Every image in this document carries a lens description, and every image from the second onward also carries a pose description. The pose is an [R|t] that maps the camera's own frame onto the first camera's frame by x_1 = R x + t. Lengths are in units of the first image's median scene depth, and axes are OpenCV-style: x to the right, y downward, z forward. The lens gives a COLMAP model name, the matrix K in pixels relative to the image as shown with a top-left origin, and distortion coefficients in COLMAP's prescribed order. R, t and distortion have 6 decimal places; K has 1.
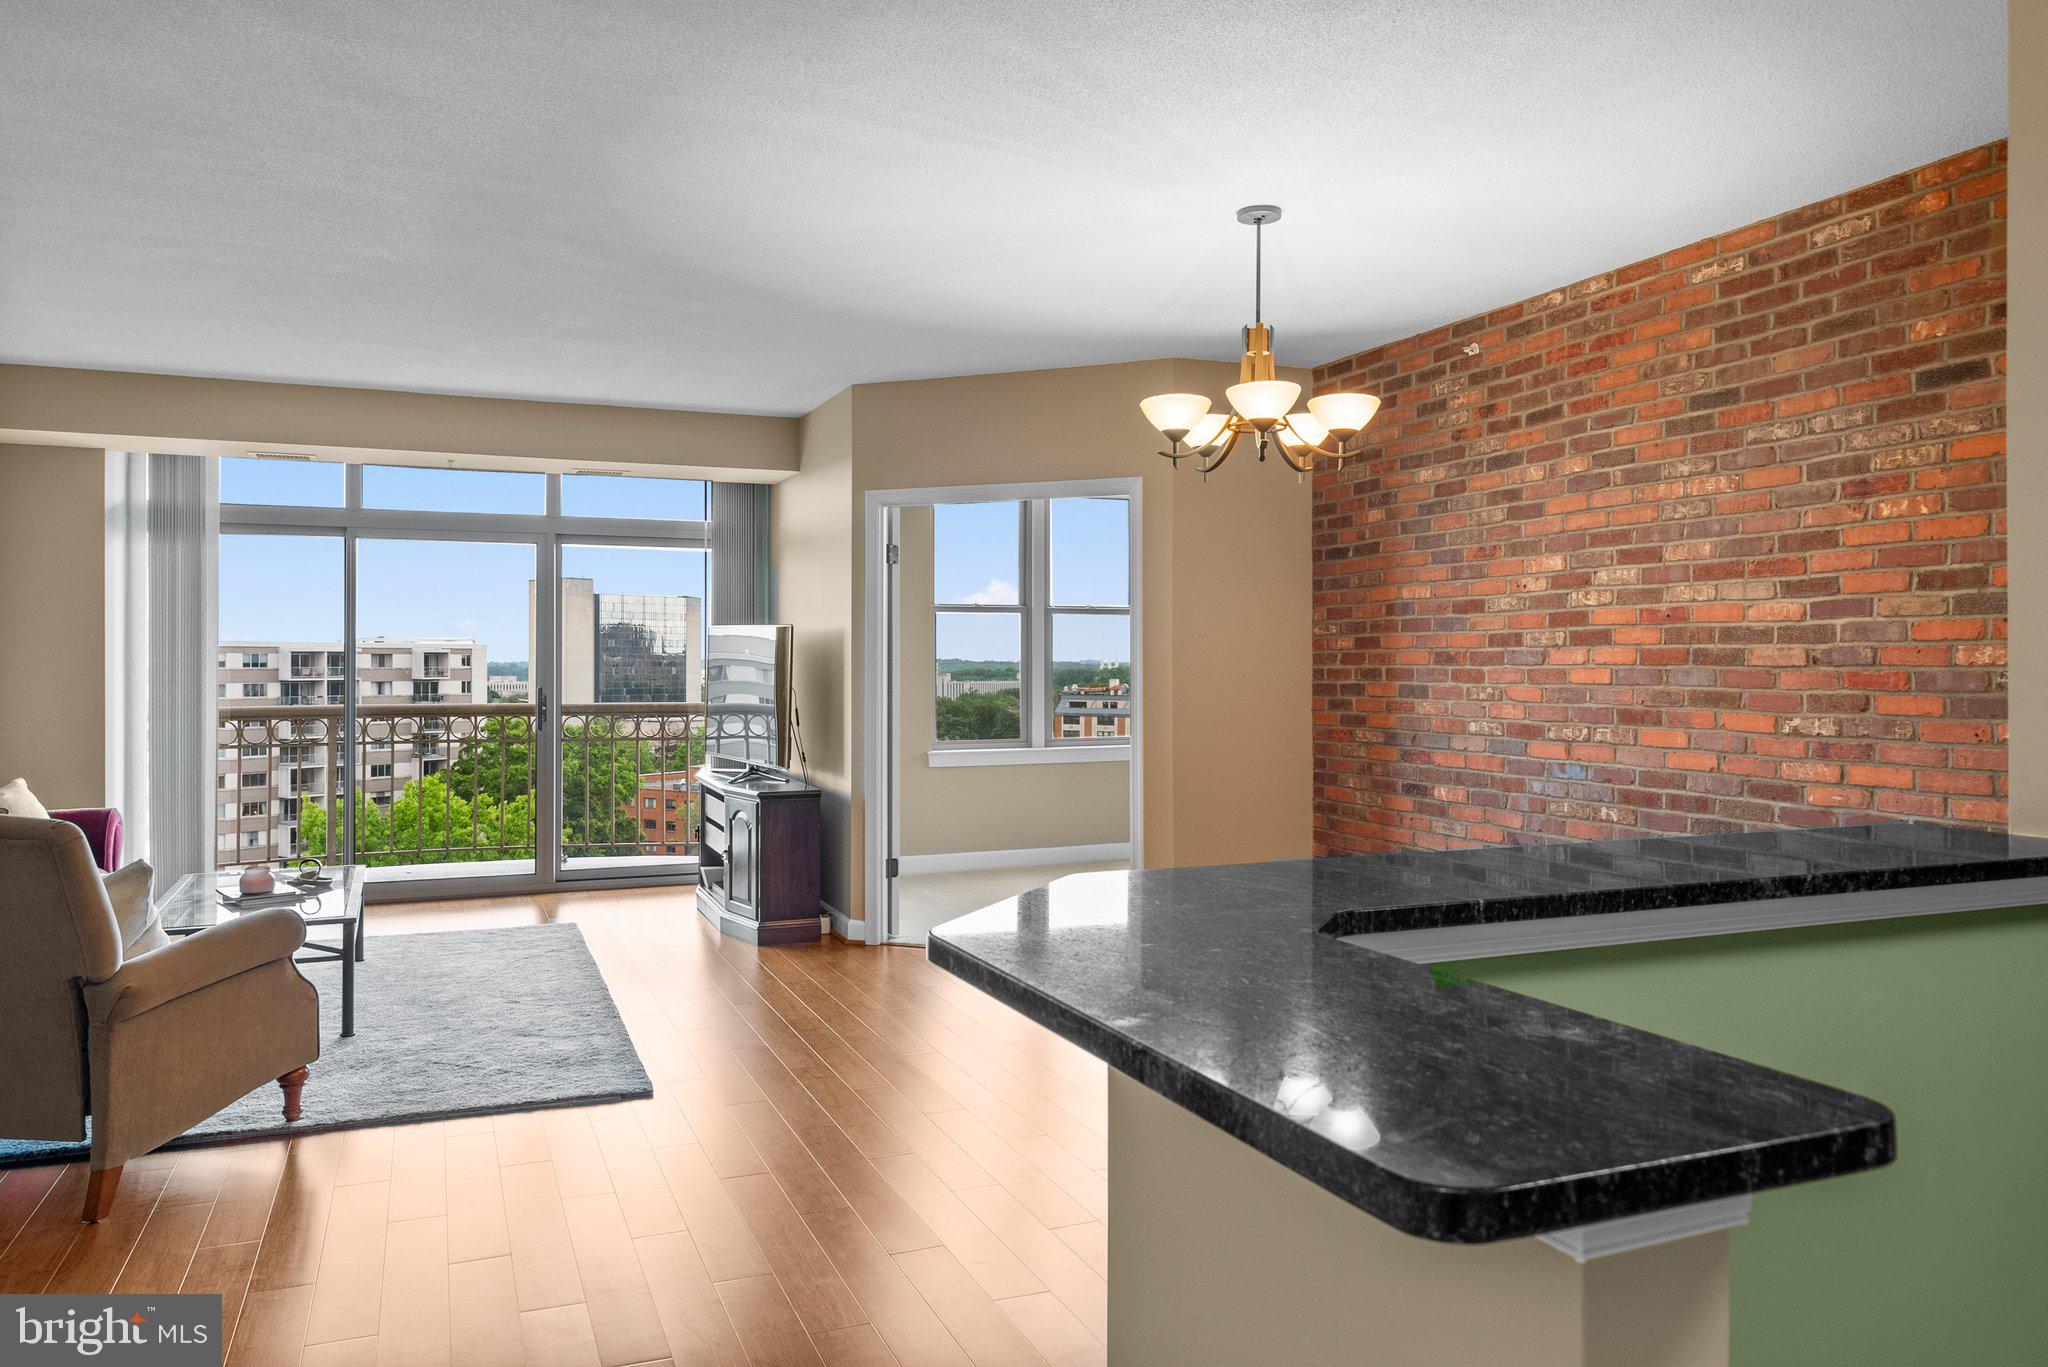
lens RADIAL K [[1420.5, 0, 1020.4], [0, 1420.5, 654.6], [0, 0, 1]] dist [0.010236, 0.006243]
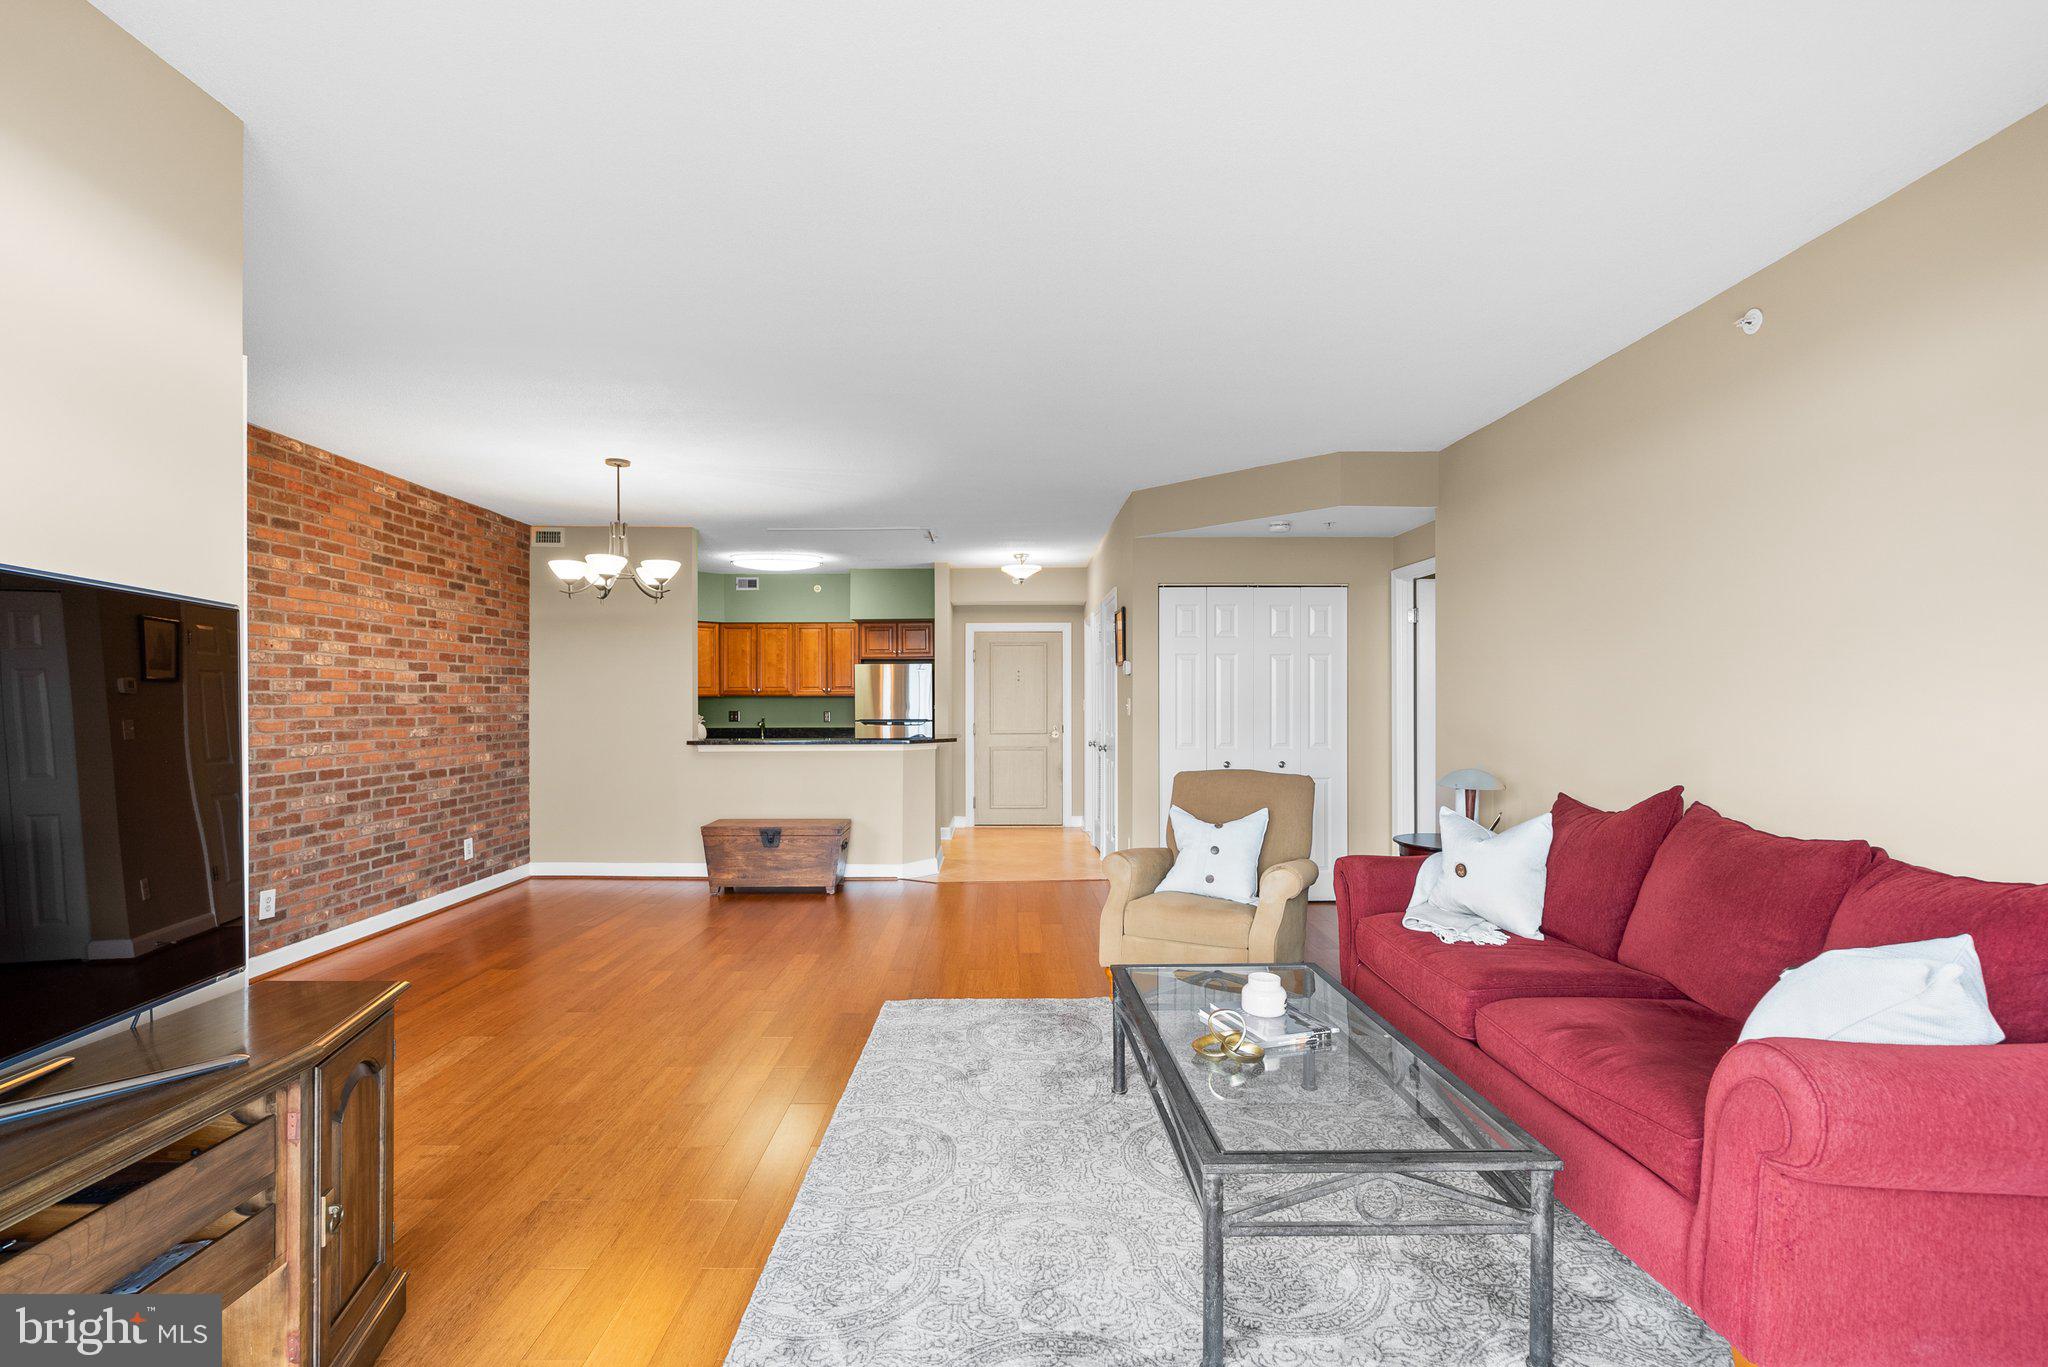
lens RADIAL K [[949.1, 0, 1001.9], [0, 949.1, 700.1], [0, 0, 1]] dist [-0.002105, 0.009574]
pose [[-0.921336, 0.003211, 0.388755, -0.611741], [0.001001, 0.999982, -0.005889, 0.009108], [-0.388767, -0.005036, -0.921322, 1.523854]]
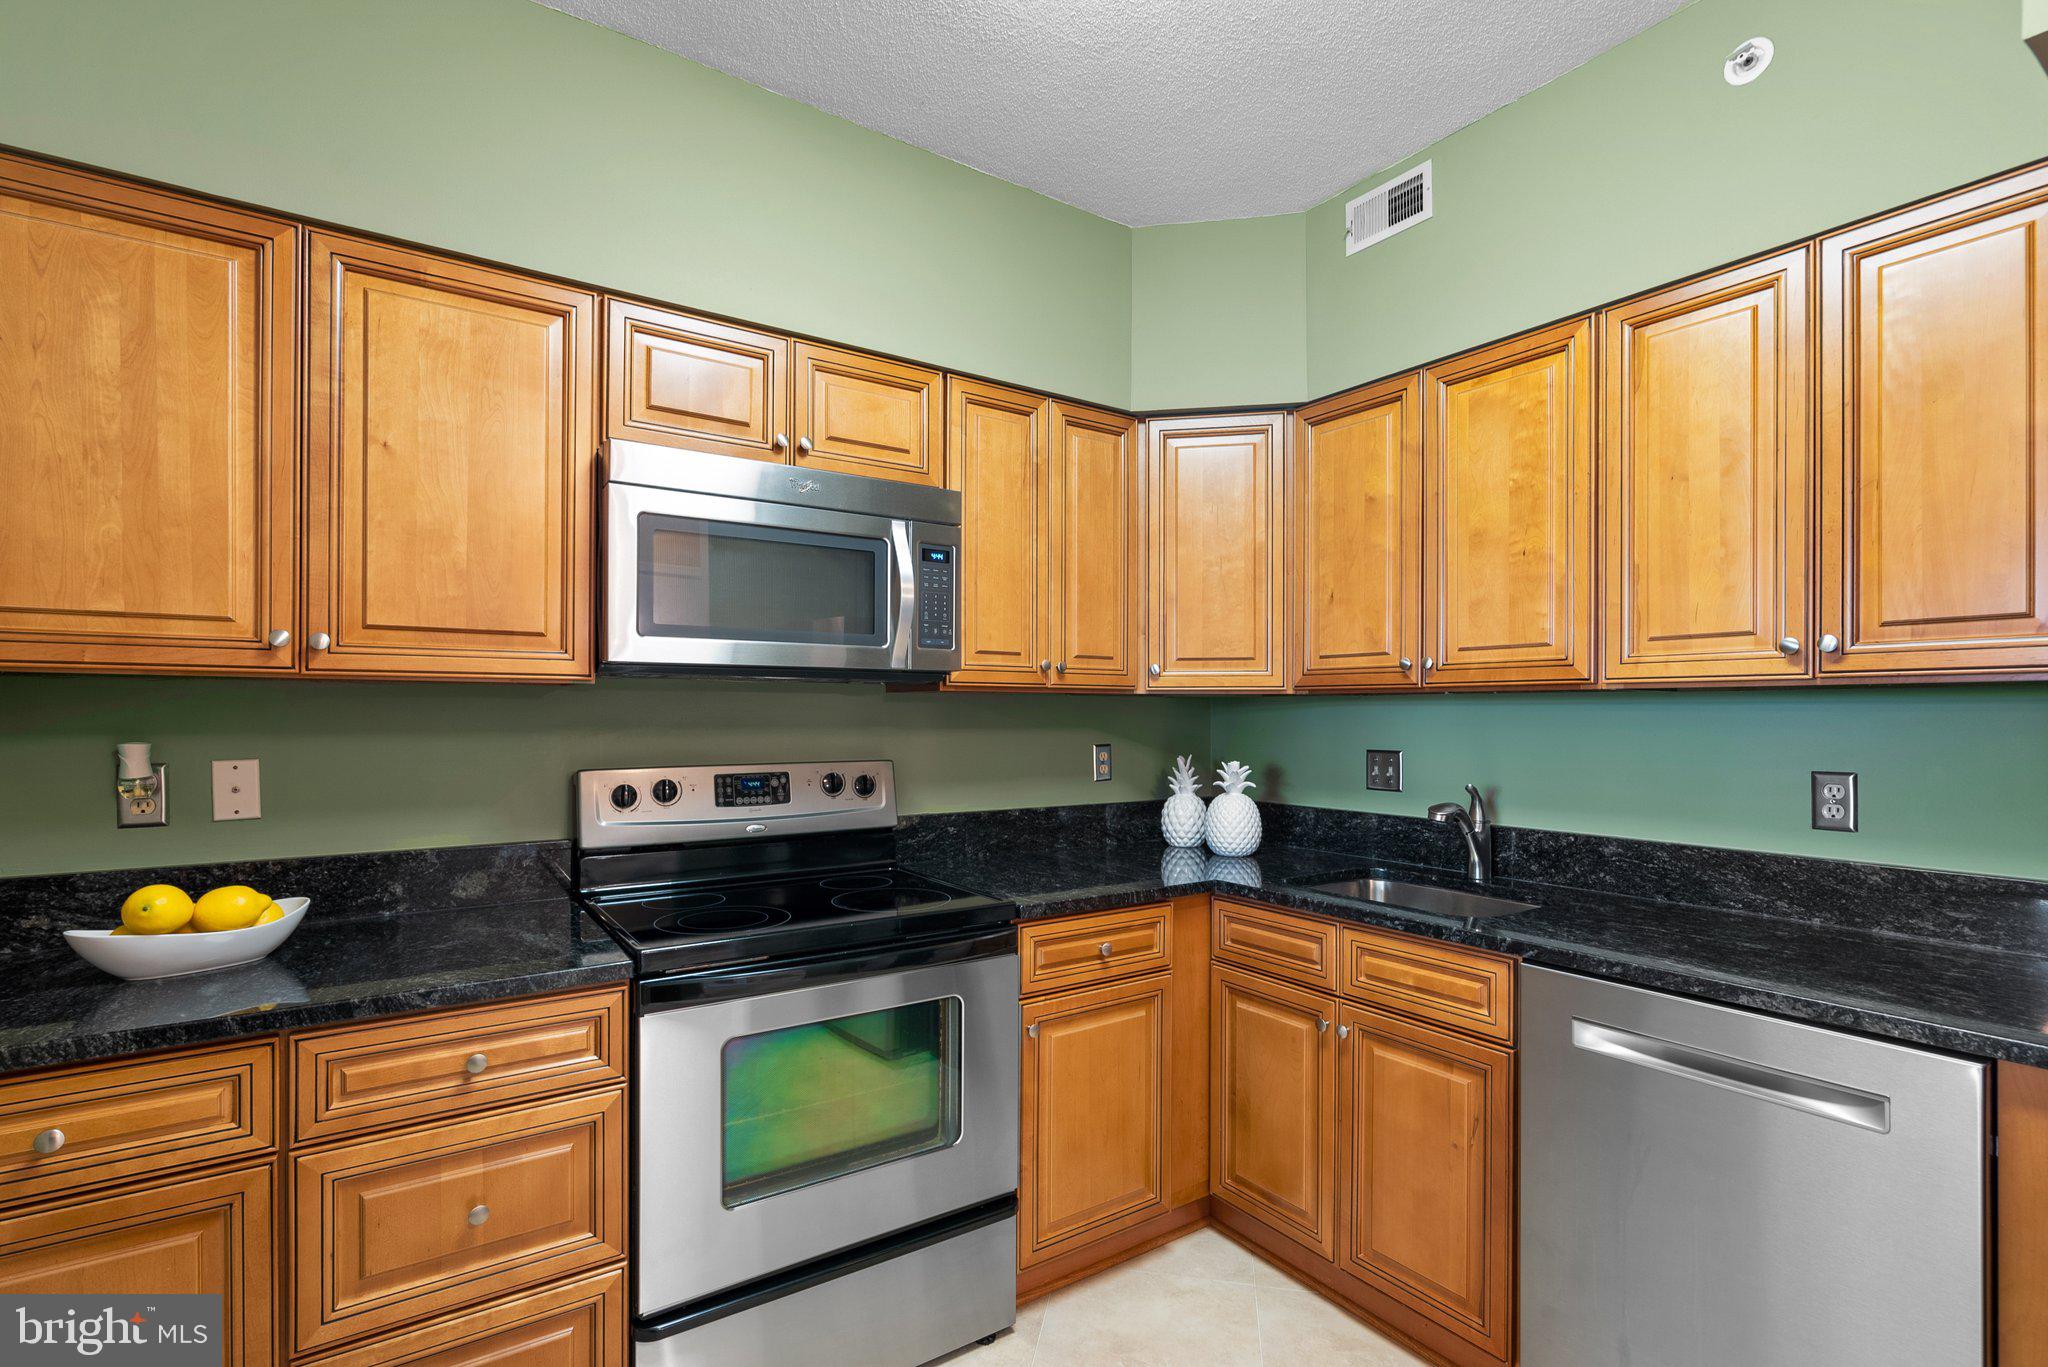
lens RADIAL K [[943.3, 0, 1018.5], [0, 943.3, 711.5], [0, 0, 1]] dist [-0.004921, 0.001655]
pose [[-0.196993, 0.001811, 0.980403, 0.180792], [-0.009626, 0.999947, -0.003781, 0.002483], [-0.980358, -0.010182, -0.196965, 0.253002]]
